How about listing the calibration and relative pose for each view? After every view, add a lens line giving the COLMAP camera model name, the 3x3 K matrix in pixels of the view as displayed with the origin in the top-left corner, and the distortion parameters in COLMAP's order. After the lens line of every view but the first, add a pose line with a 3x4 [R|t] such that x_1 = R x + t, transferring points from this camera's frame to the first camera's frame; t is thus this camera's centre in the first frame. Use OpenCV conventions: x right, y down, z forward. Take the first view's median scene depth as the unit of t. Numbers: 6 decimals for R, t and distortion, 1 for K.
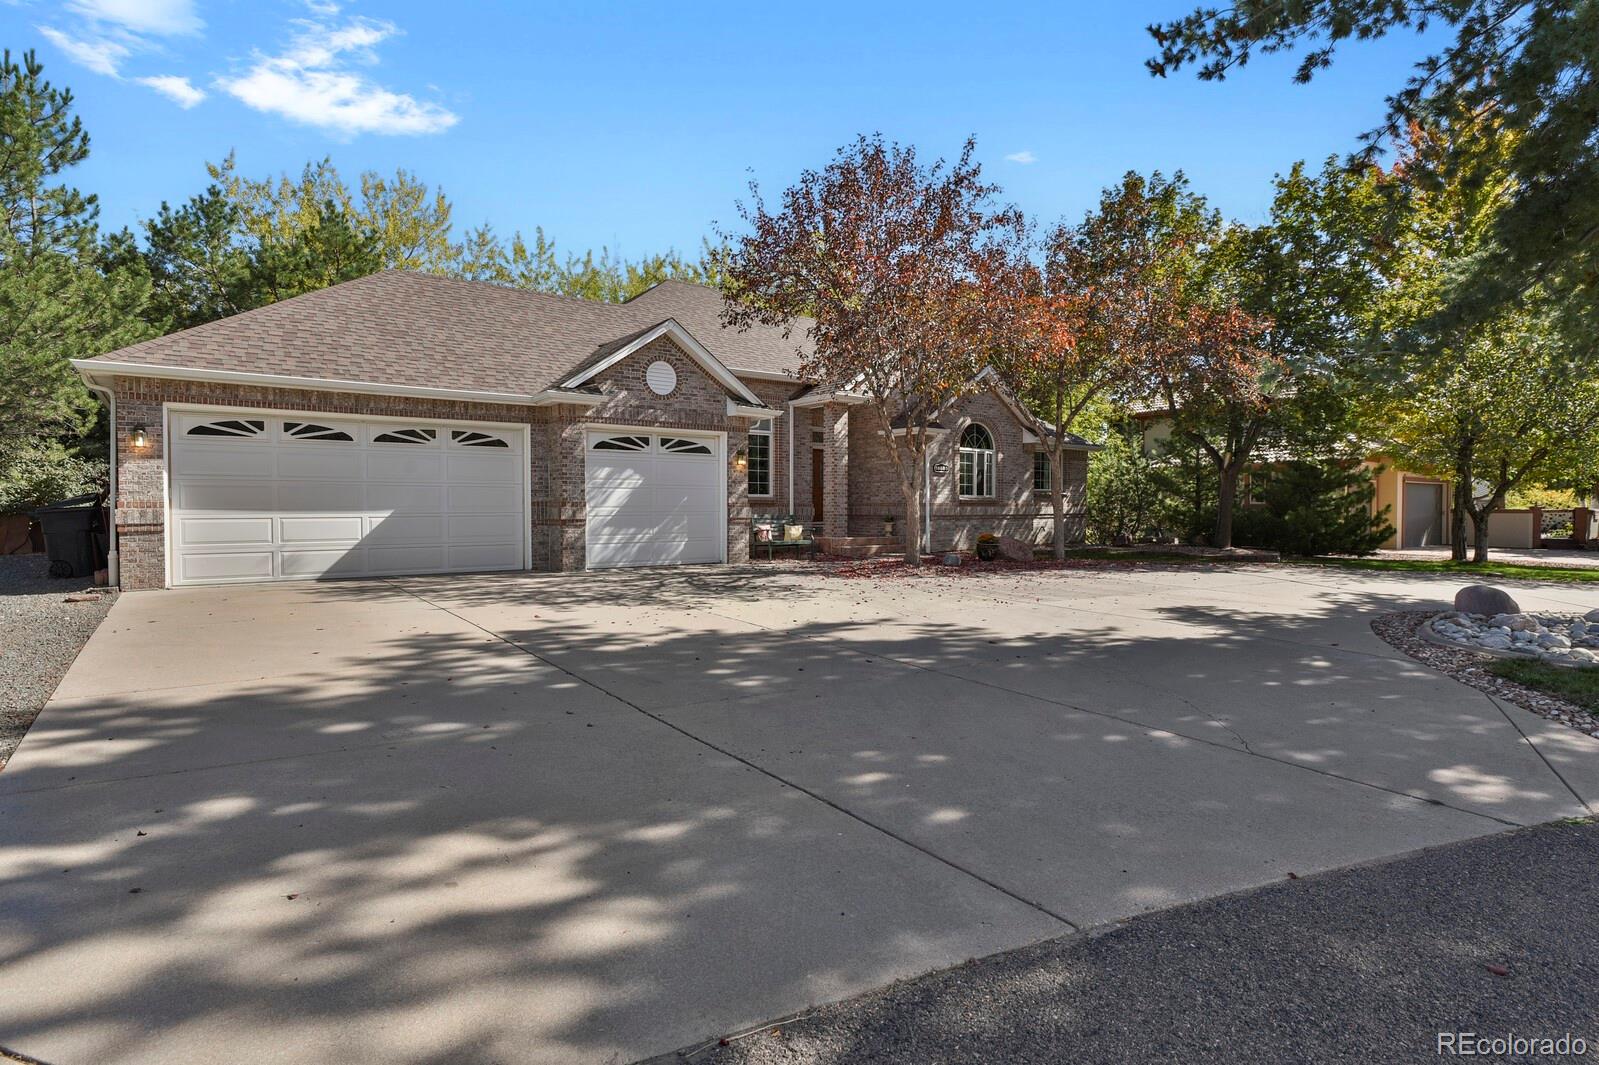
lens RADIAL K [[797.5, 0, 779.0], [0, 797.5, 539.9], [0, 0, 1]] dist [-0.001431, 0.000000]
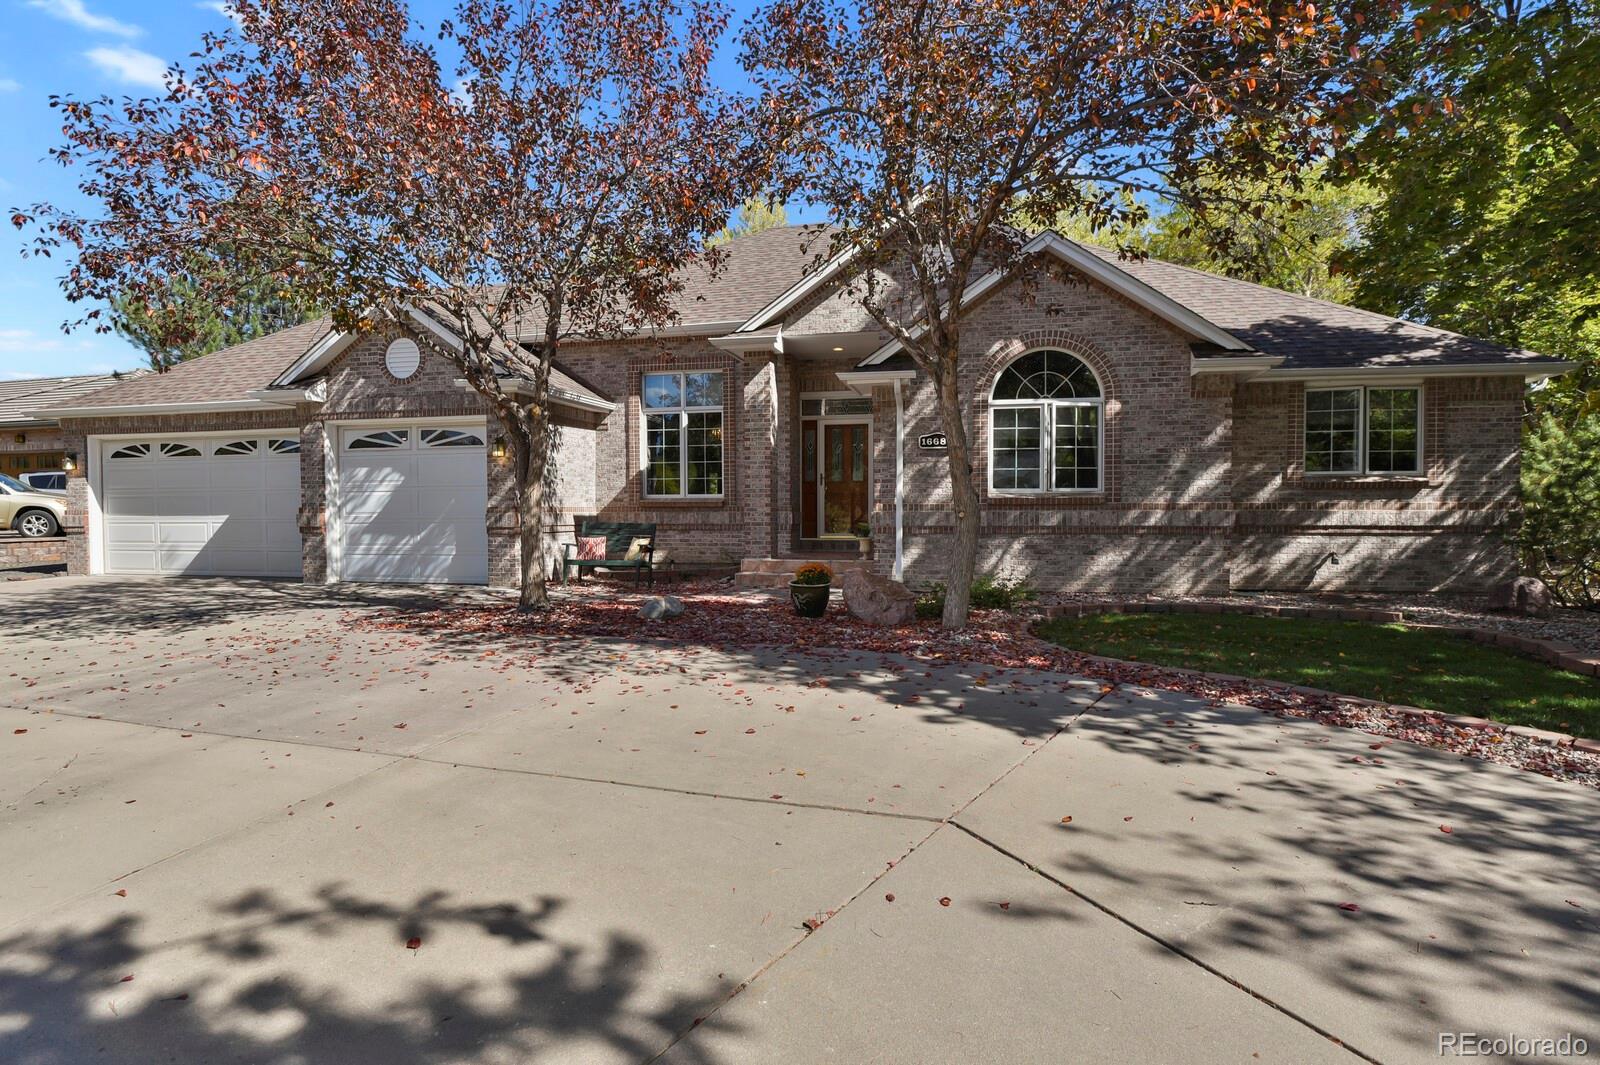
lens RADIAL K [[798.0, 0, 779.5], [0, 798.0, 540.0], [0, 0, 1]] dist [-0.001431, 0.000000]
pose [[0.645364, 0.023061, -0.763527, 0.757950], [-0.030527, 0.999524, 0.004387, -0.027355], [0.763265, 0.020476, 0.645761, 0.759038]]
